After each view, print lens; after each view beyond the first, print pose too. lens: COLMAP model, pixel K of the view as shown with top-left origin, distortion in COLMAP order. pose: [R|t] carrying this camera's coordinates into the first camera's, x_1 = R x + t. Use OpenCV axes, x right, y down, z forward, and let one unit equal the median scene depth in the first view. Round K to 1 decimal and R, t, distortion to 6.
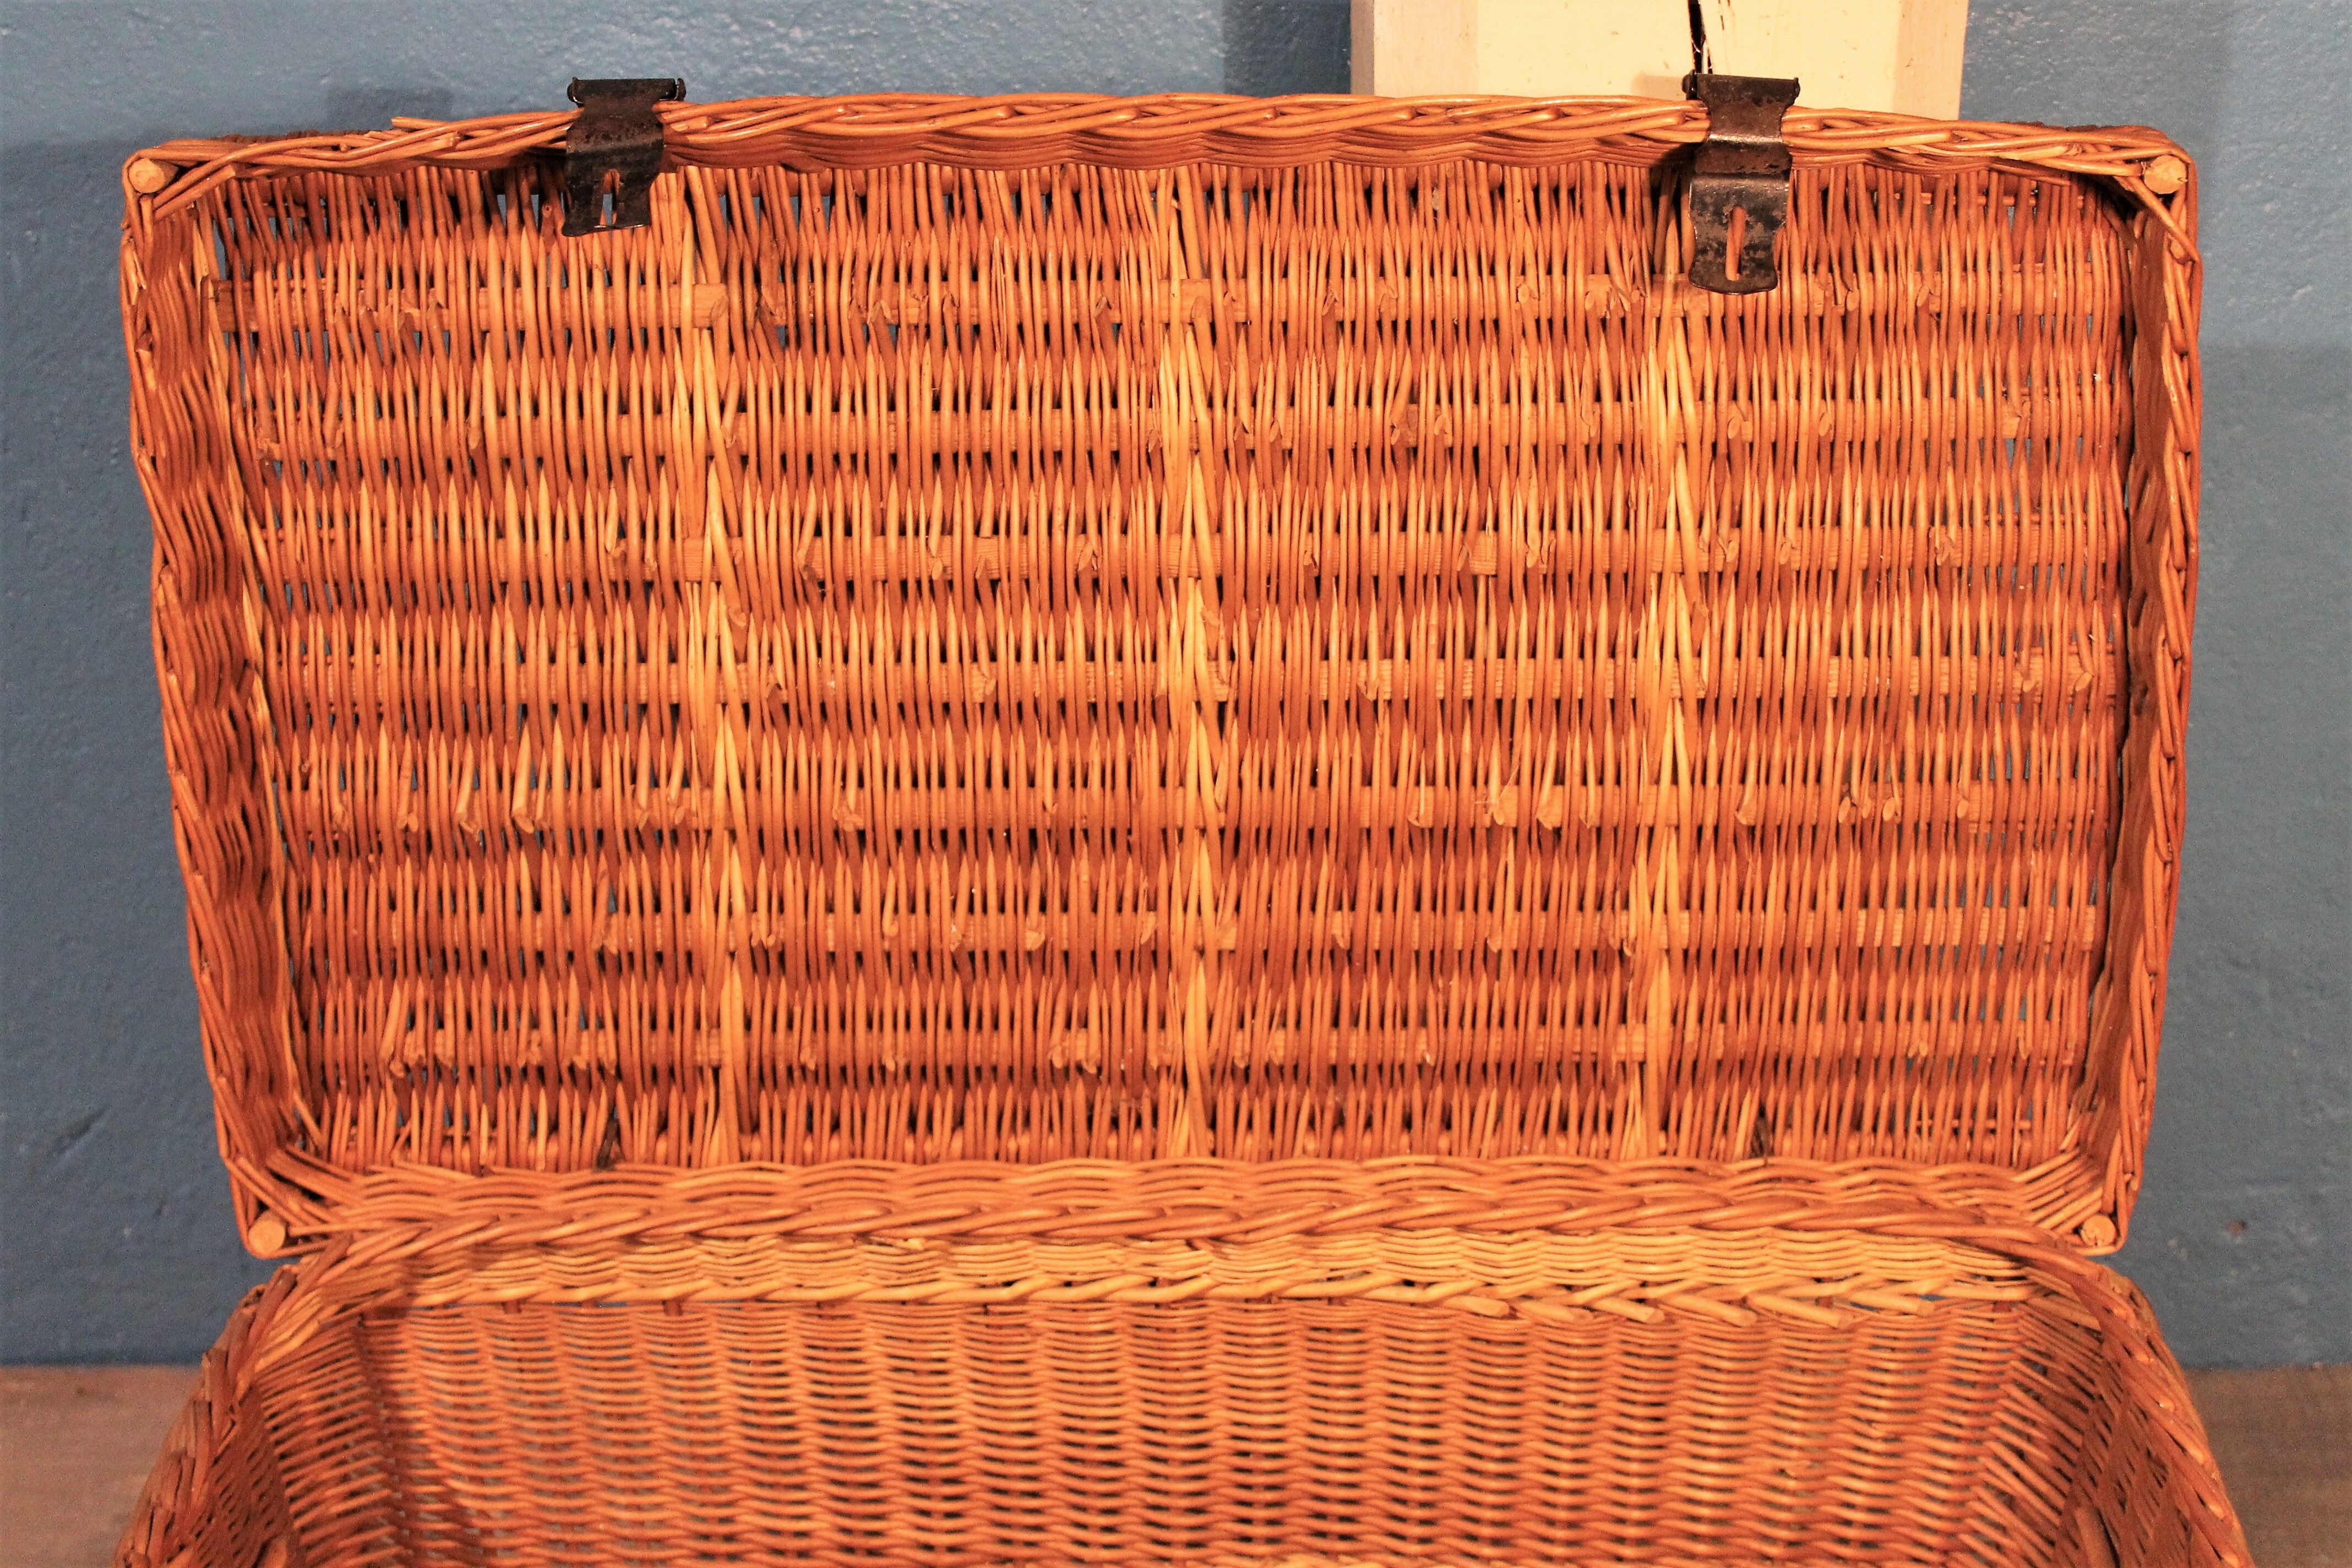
lens RADIAL K [[3637.9, 0, 1176.0], [0, 3637.9, 784.0], [0, 0, 1]] dist [-0.028128, 0.053514]
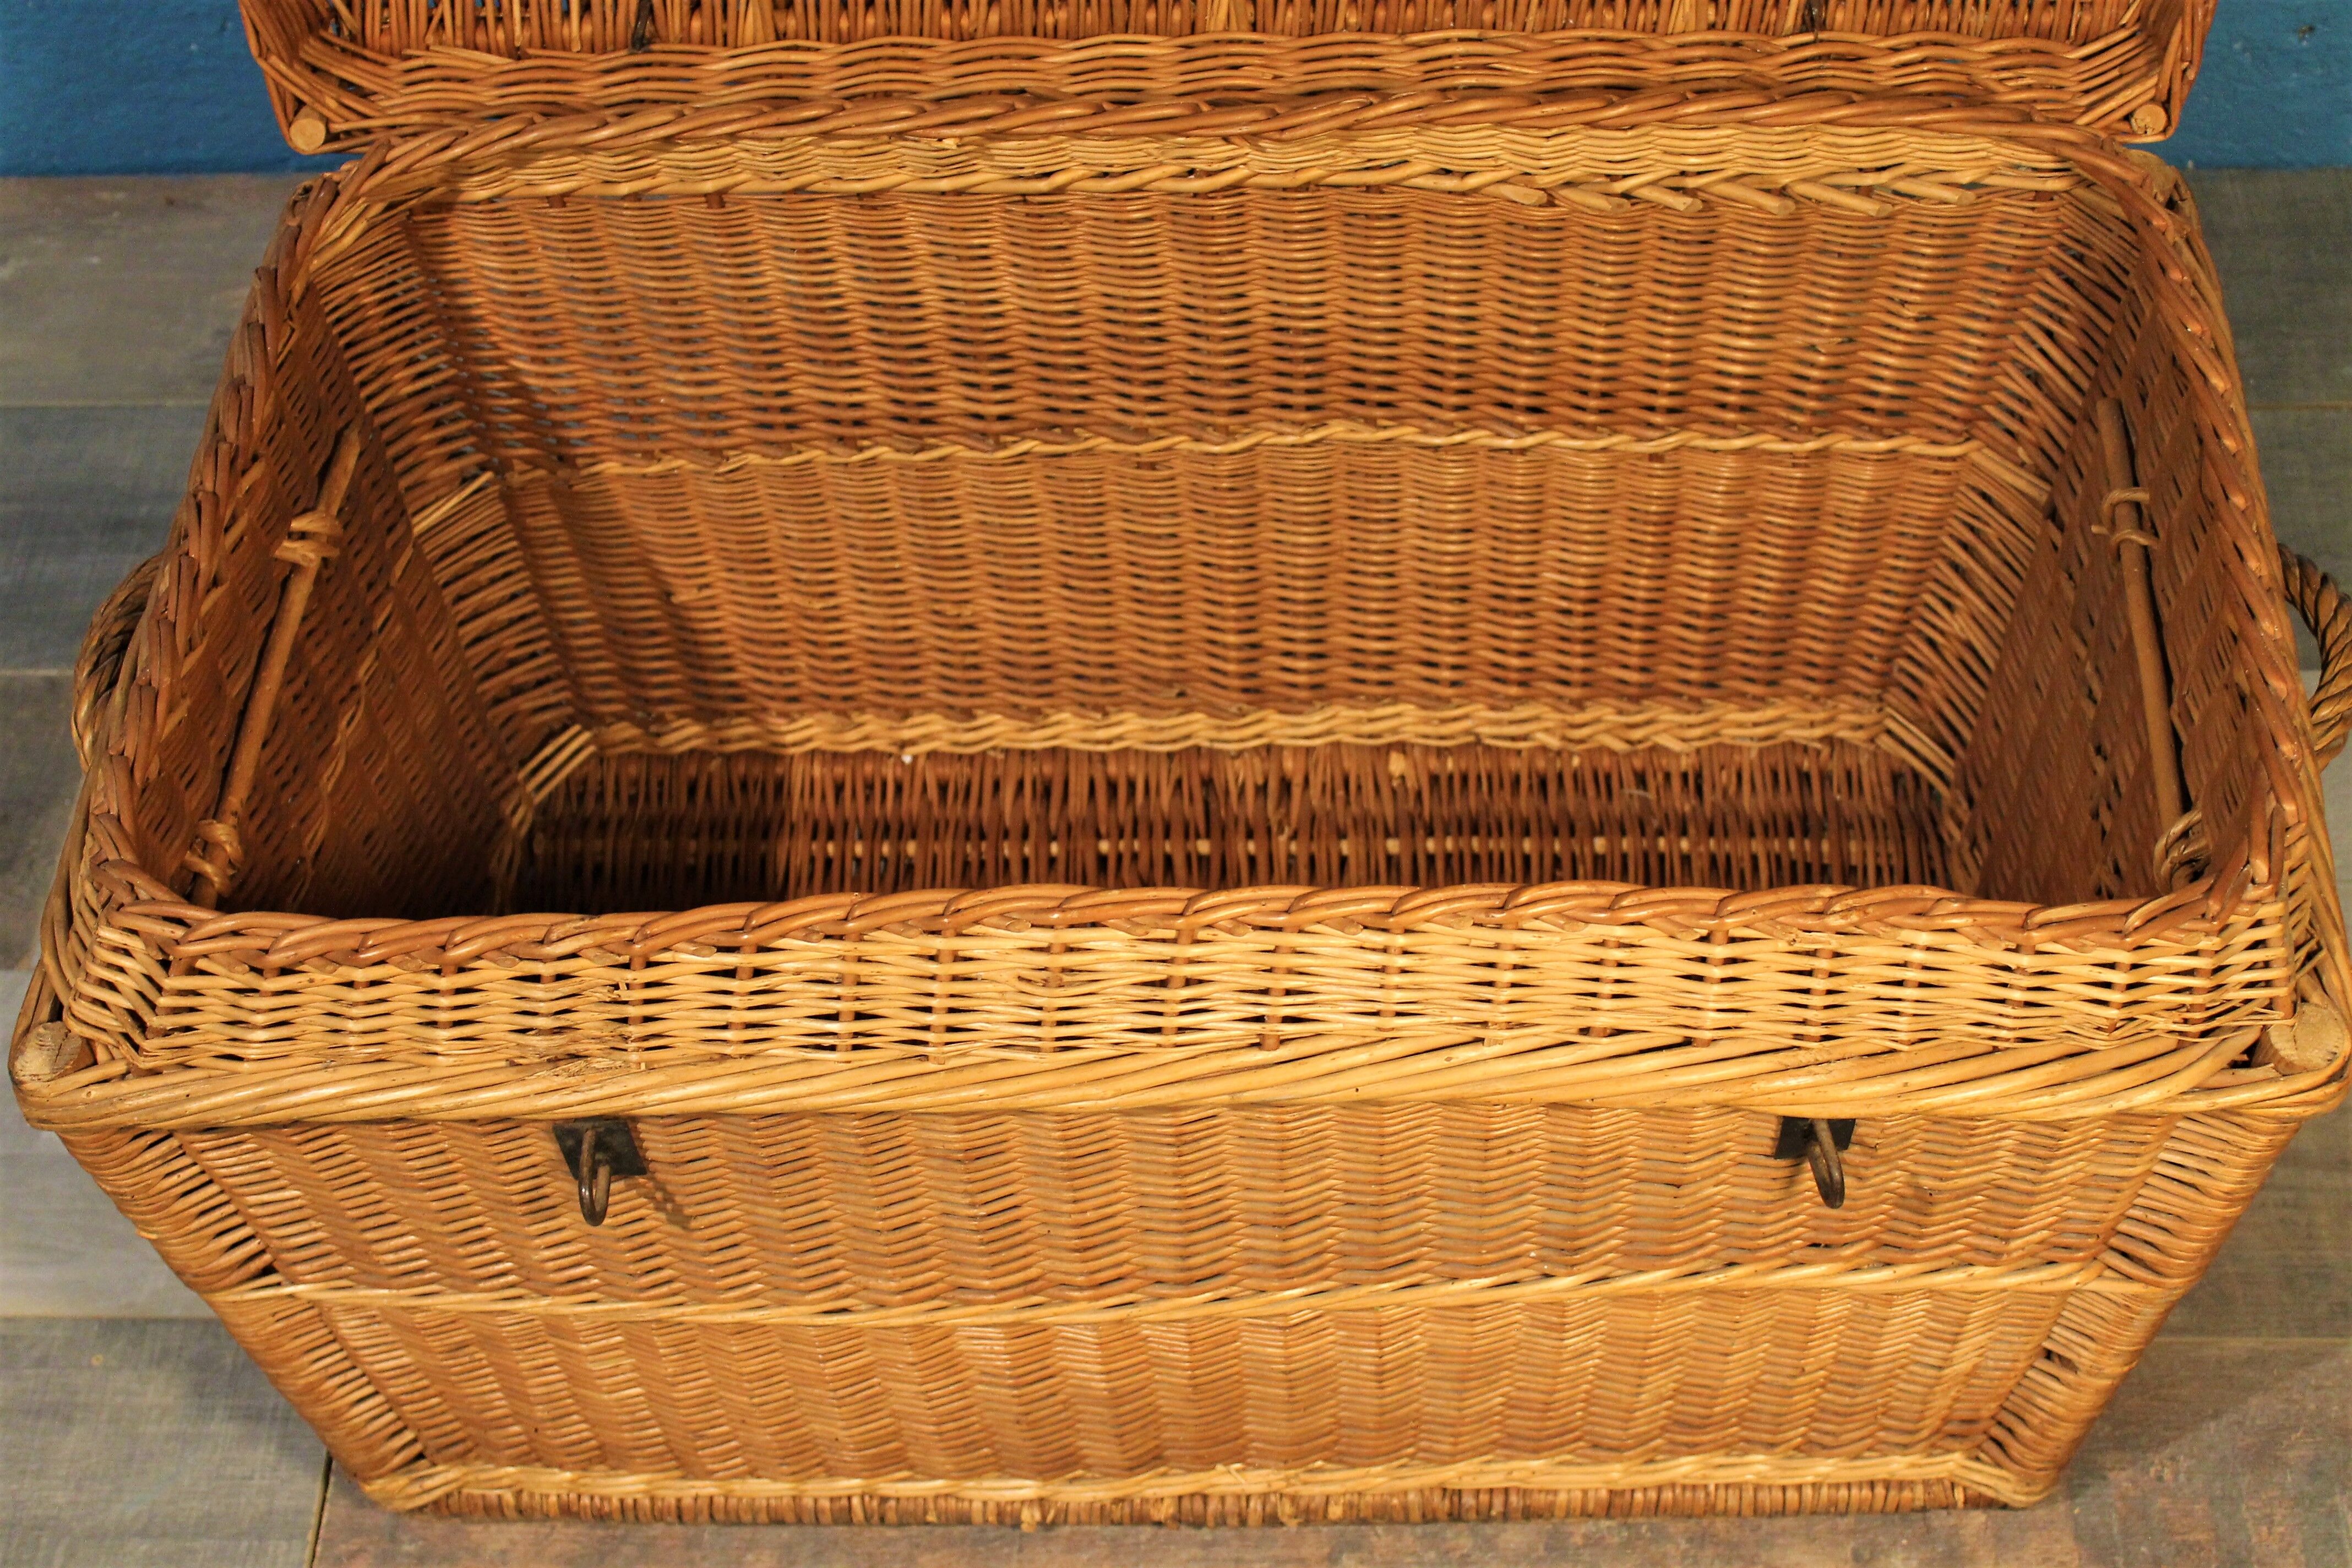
lens RADIAL K [[3419.7, 0, 1182.4], [0, 3419.7, 836.6], [0, 0, 1]] dist [-0.038670, 0.063686]
pose [[0.999388, 0.000617, -0.034978, 0.024097], [0.014238, 0.906122, 0.422777, -0.093328], [0.031955, -0.423016, 0.905559, 0.071751]]
